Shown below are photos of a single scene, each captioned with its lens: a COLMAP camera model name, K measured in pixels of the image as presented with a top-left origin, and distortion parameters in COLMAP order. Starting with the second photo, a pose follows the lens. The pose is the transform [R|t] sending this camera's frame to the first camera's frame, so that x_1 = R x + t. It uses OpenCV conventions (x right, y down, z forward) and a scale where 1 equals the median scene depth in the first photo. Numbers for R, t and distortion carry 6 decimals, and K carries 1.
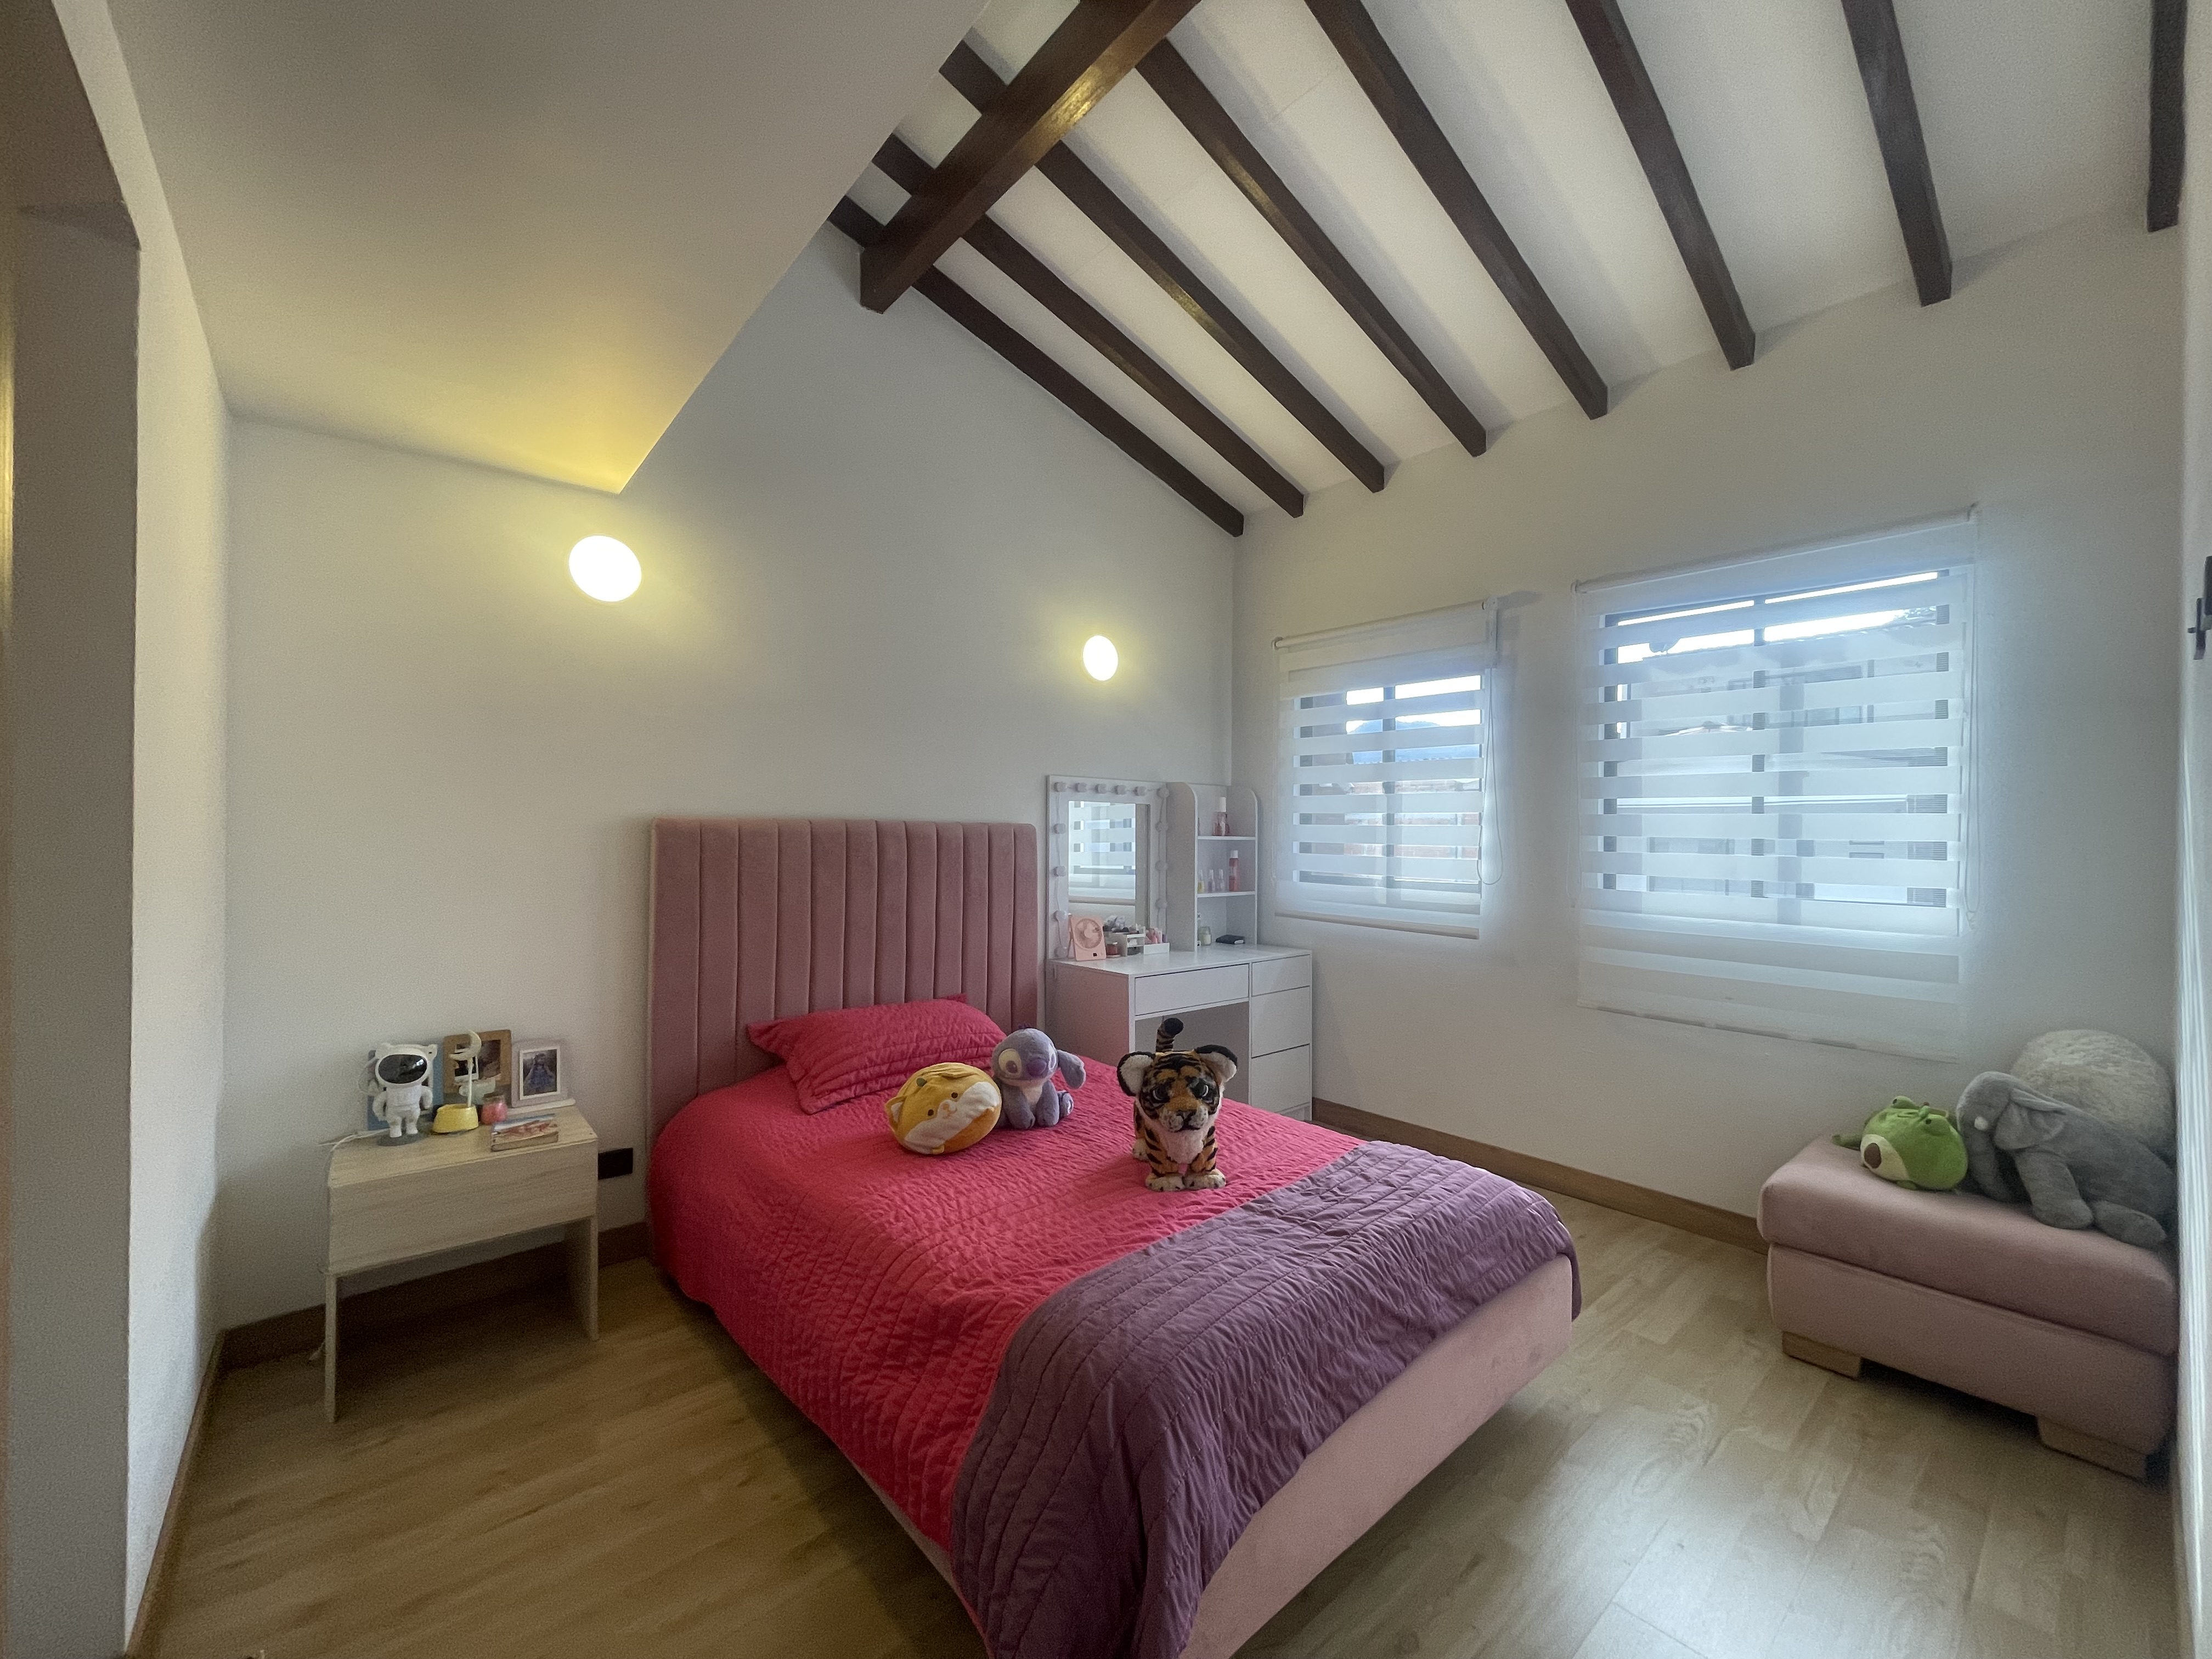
lens RADIAL K [[886.4, 0, 1106.0], [0, 886.4, 829.5], [0, 0, 1]] dist [0.003162, 0.000660]
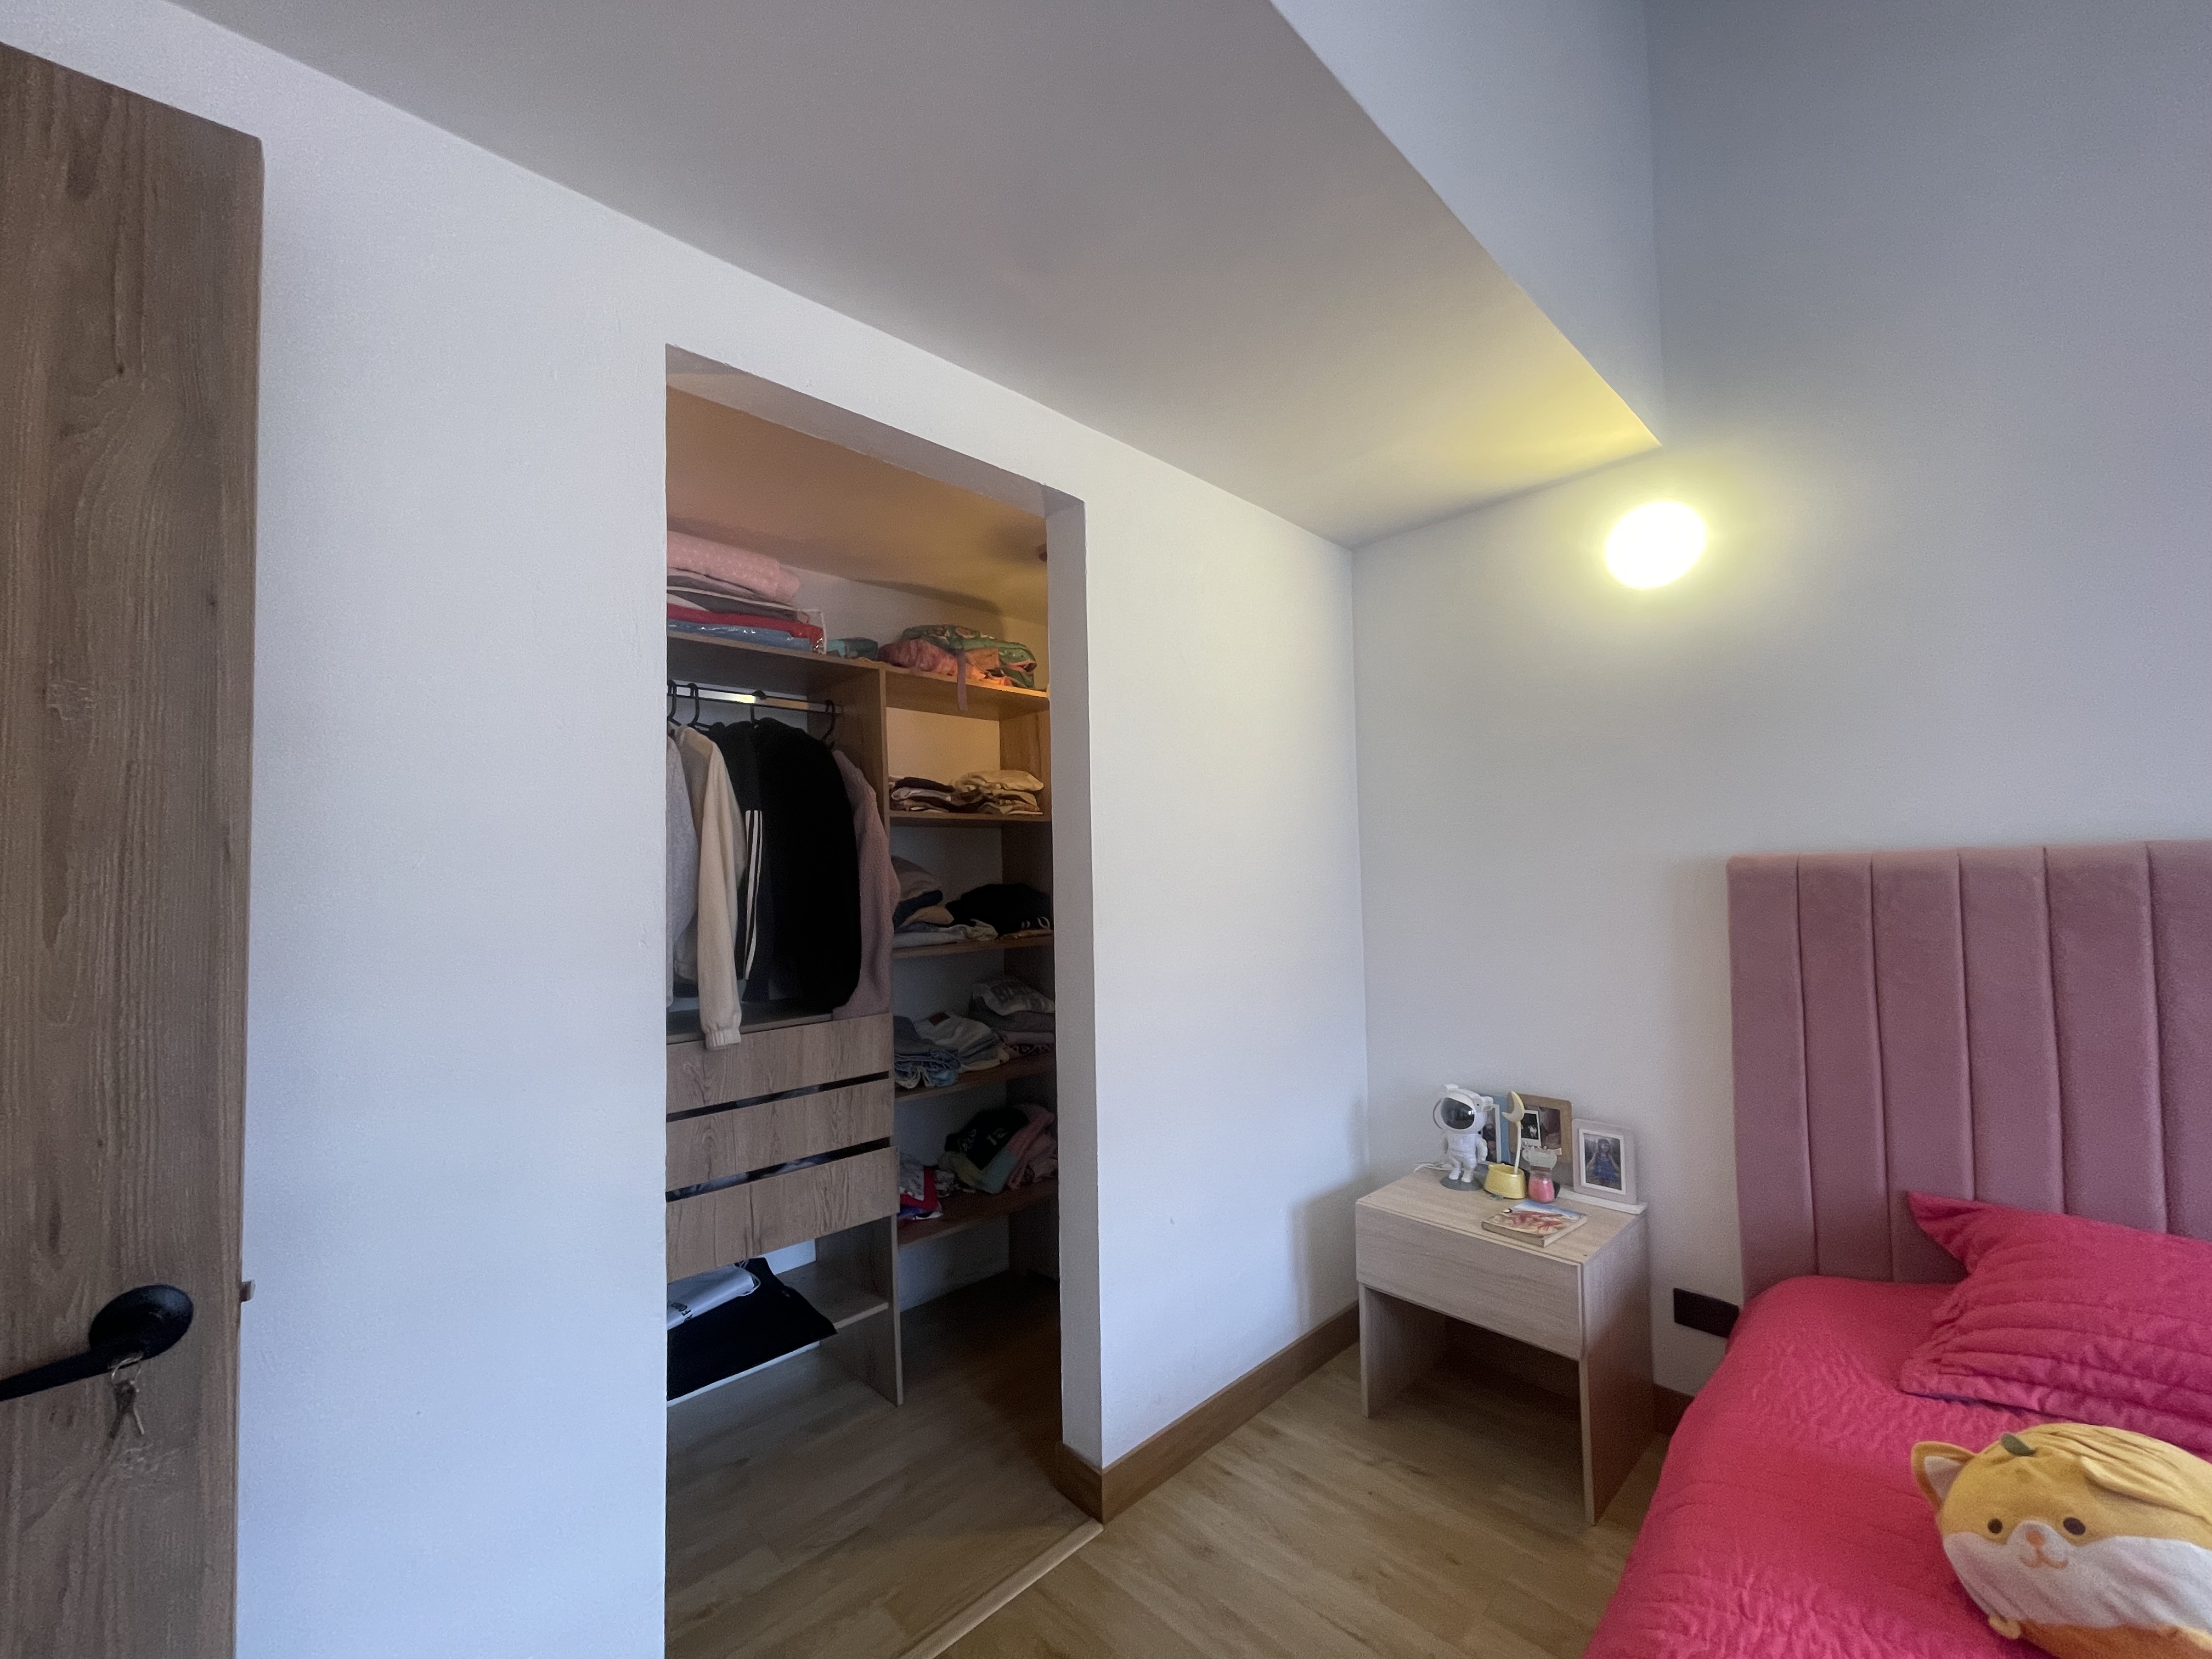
lens RADIAL K [[886.4, 0, 1106.0], [0, 886.4, 829.5], [0, 0, 1]] dist [0.003162, 0.000660]
pose [[0.065945, -0.065416, -0.995677, 0.207559], [0.036373, 0.997343, -0.063117, -0.008471], [0.997160, -0.032053, 0.068149, 0.488621]]
